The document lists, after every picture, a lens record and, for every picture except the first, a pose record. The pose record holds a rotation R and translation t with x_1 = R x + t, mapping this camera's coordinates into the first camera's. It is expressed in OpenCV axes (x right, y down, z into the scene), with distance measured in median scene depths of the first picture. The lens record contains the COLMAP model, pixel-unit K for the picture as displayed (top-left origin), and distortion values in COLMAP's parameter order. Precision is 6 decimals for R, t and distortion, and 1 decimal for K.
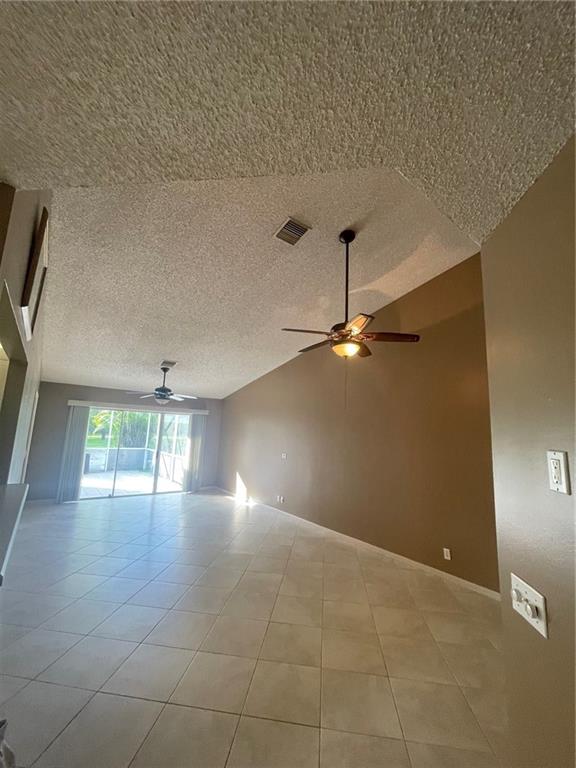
lens RADIAL K [[310.6, 0, 283.6], [0, 310.6, 382.4], [0, 0, 1]] dist [-0.001588, -0.000134]
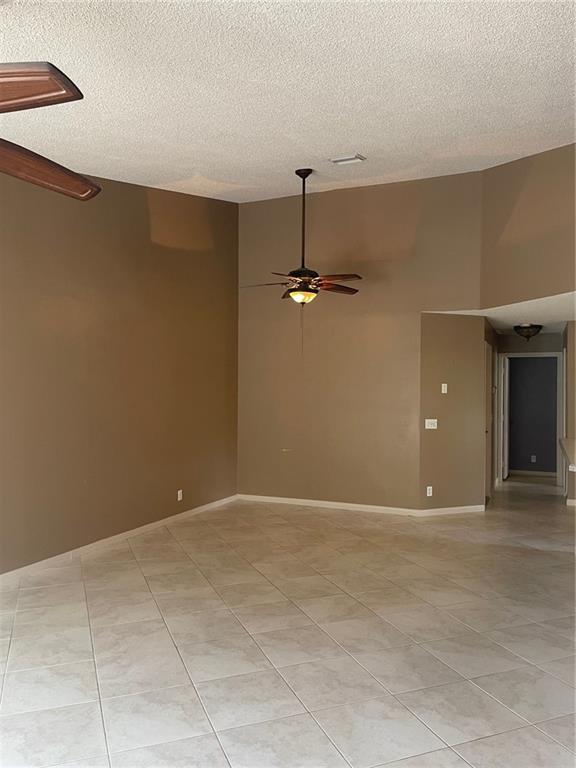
lens RADIAL K [[580.5, 0, 288.0], [0, 580.5, 384.0], [0, 0, 1]] dist [0.062839, -0.079301]
pose [[-0.494913, -0.037732, 0.868123, -1.320370], [-0.169511, 0.984055, -0.053866, 0.261530], [-0.852248, -0.173816, -0.493418, 1.787608]]
